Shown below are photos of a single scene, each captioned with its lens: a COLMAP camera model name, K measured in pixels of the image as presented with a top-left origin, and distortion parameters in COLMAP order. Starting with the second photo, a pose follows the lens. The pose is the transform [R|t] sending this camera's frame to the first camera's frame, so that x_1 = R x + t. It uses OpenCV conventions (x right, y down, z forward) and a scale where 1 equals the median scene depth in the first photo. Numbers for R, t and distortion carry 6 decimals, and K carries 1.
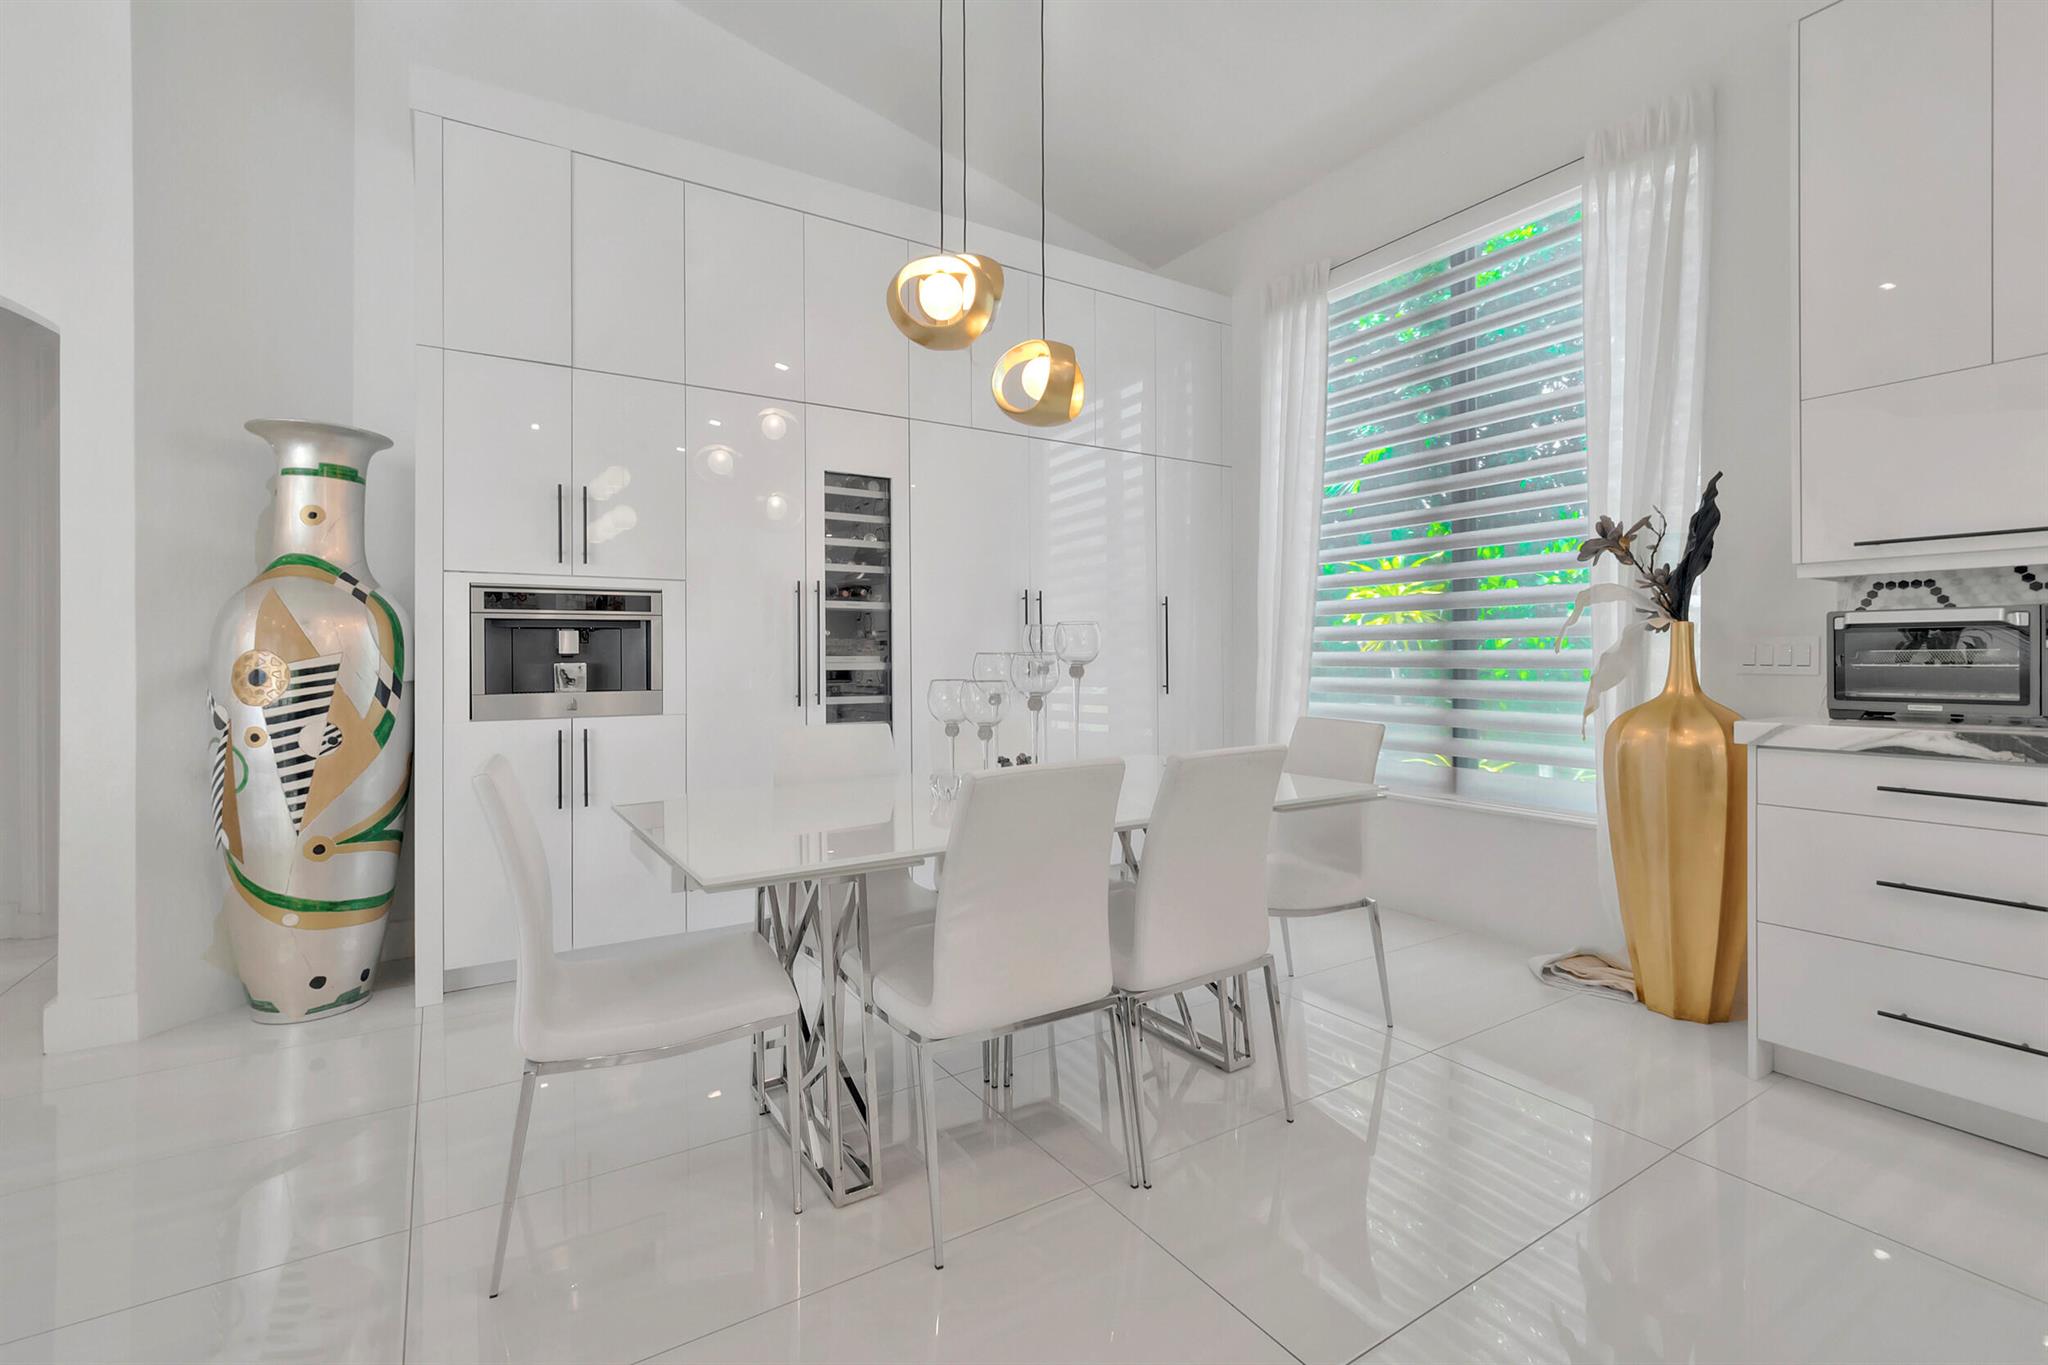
lens RADIAL K [[910.1, 0, 1009.5], [0, 910.1, 655.7], [0, 0, 1]] dist [0.003173, -0.000457]
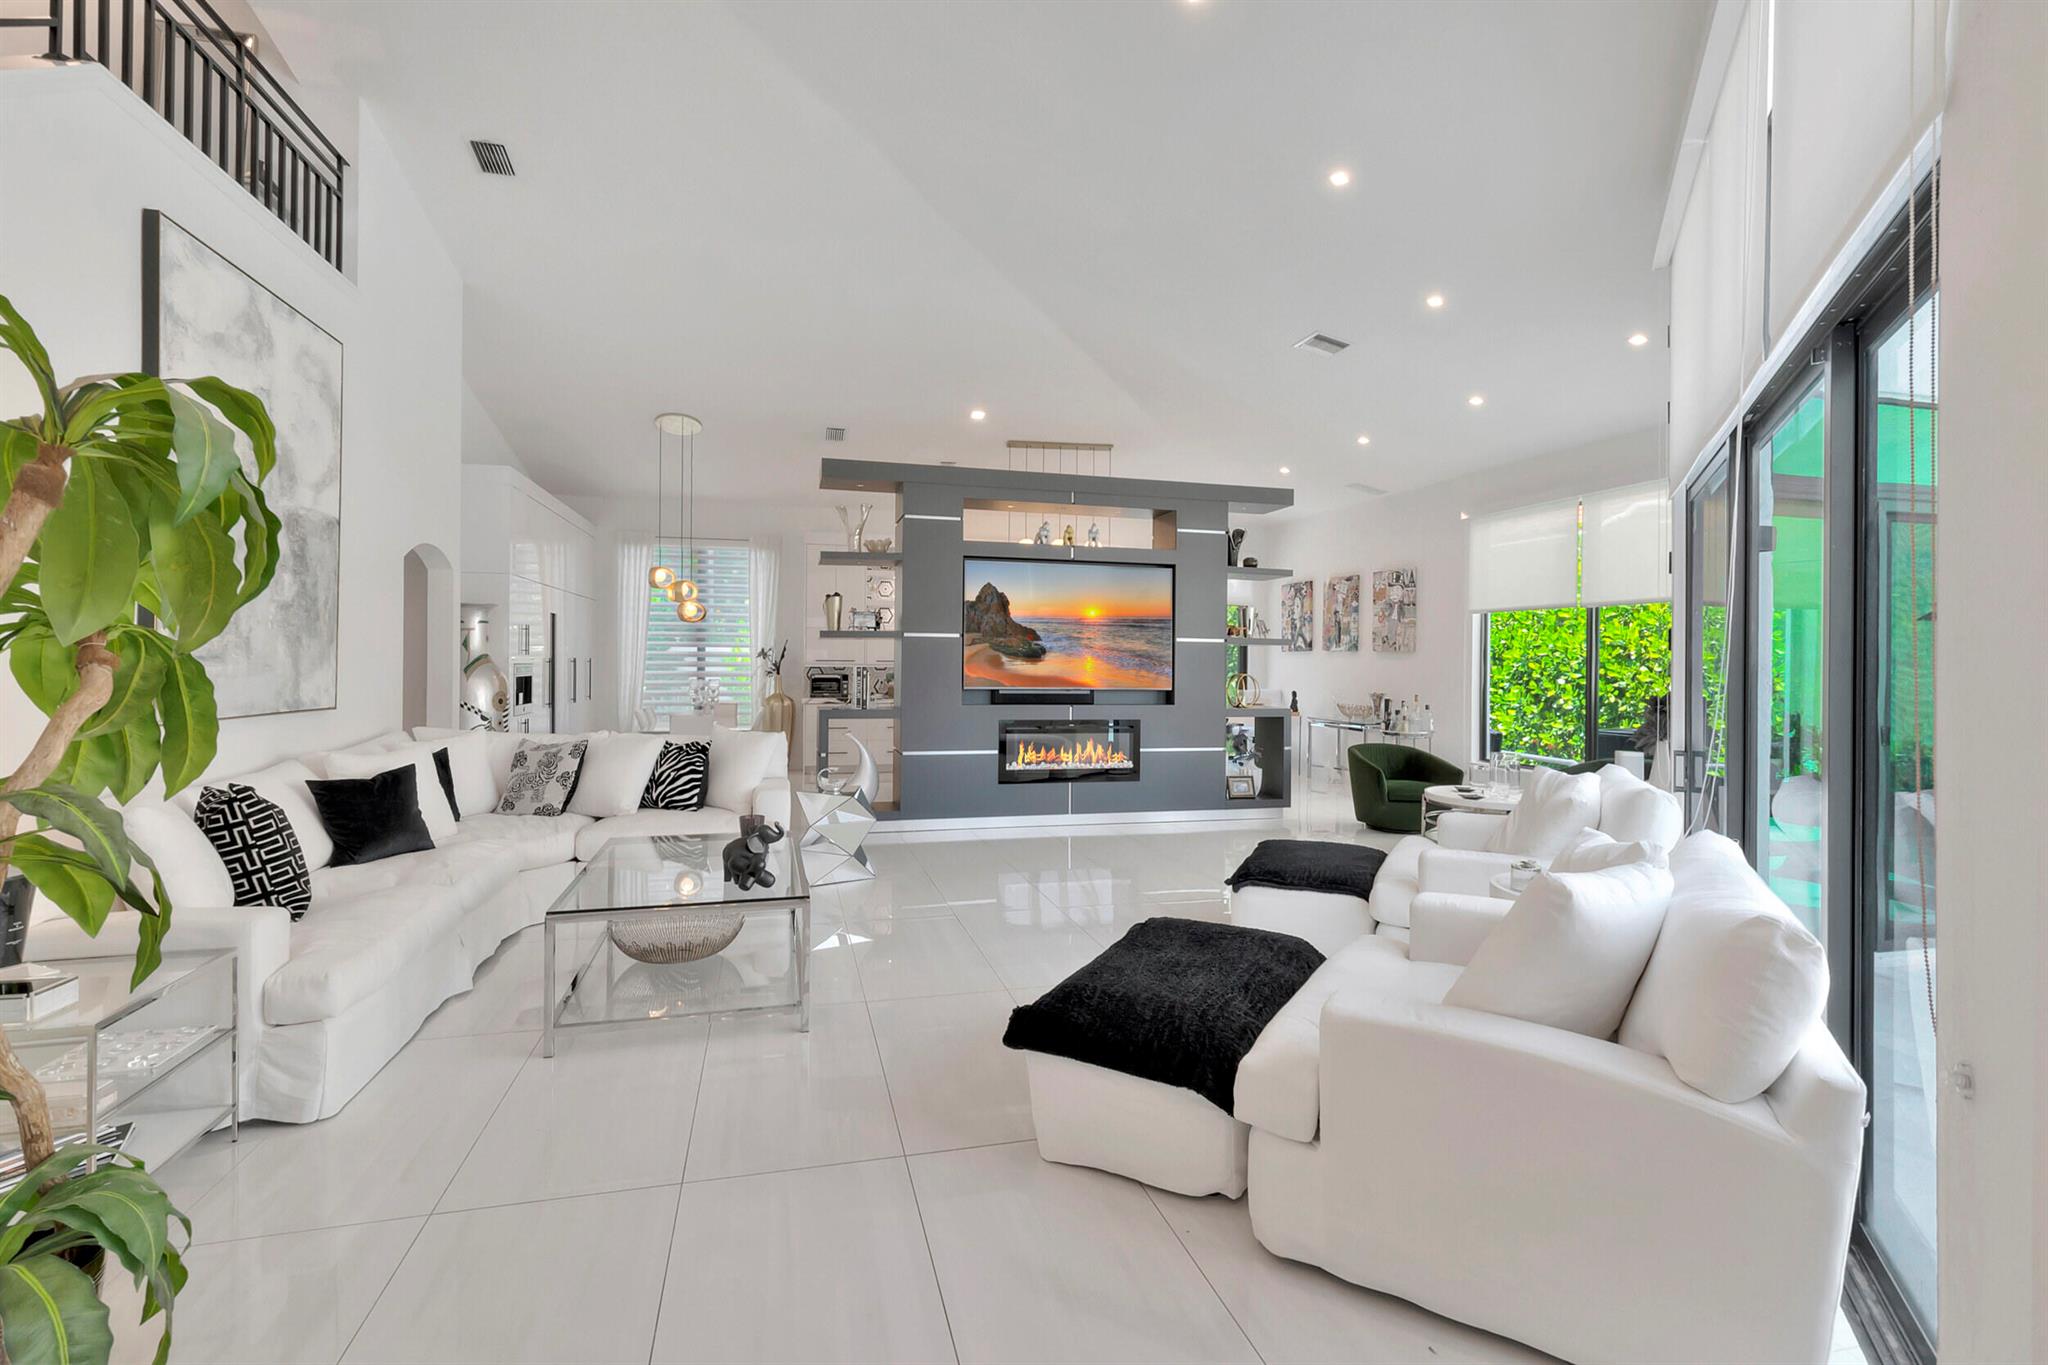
lens RADIAL K [[910.1, 0, 1005.0], [0, 910.1, 665.2], [0, 0, 1]] dist [0.003173, -0.000457]
pose [[0.314084, 0.003316, 0.949389, -2.674973], [-0.011286, 0.999936, 0.000241, -0.090235], [-0.949328, -0.010791, 0.314101, -1.159585]]
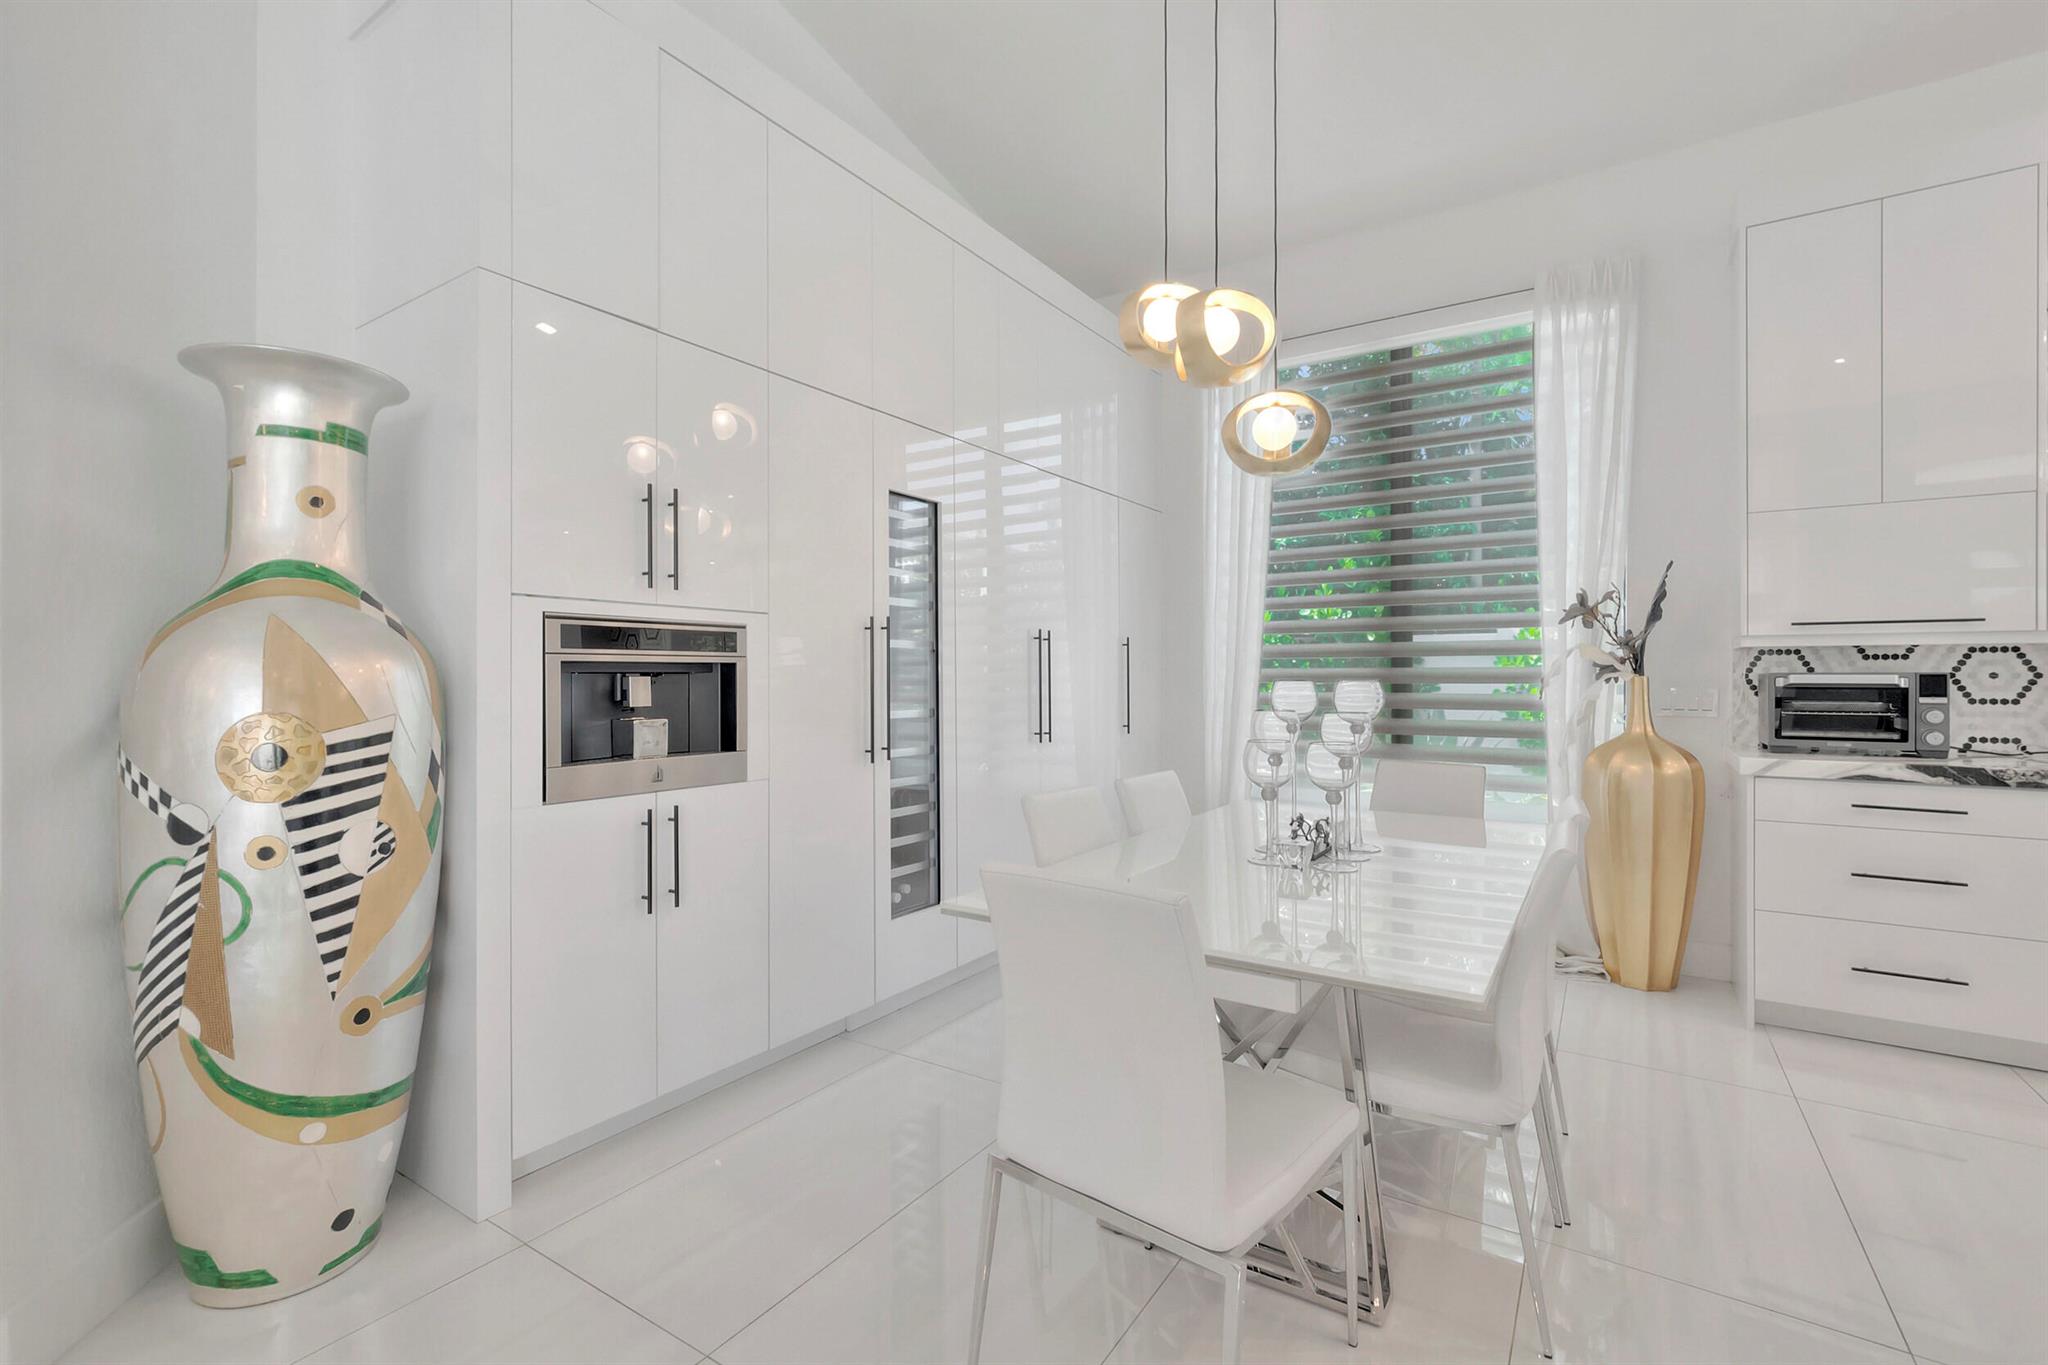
lens RADIAL K [[910.1, 0, 1010.3], [0, 910.1, 679.7], [0, 0, 1]] dist [0.003173, -0.000457]
pose [[0.911572, 0.003458, 0.411126, -0.574070], [-0.004748, 0.999986, 0.002117, -0.030964], [-0.411113, -0.003882, 0.911576, 0.203767]]
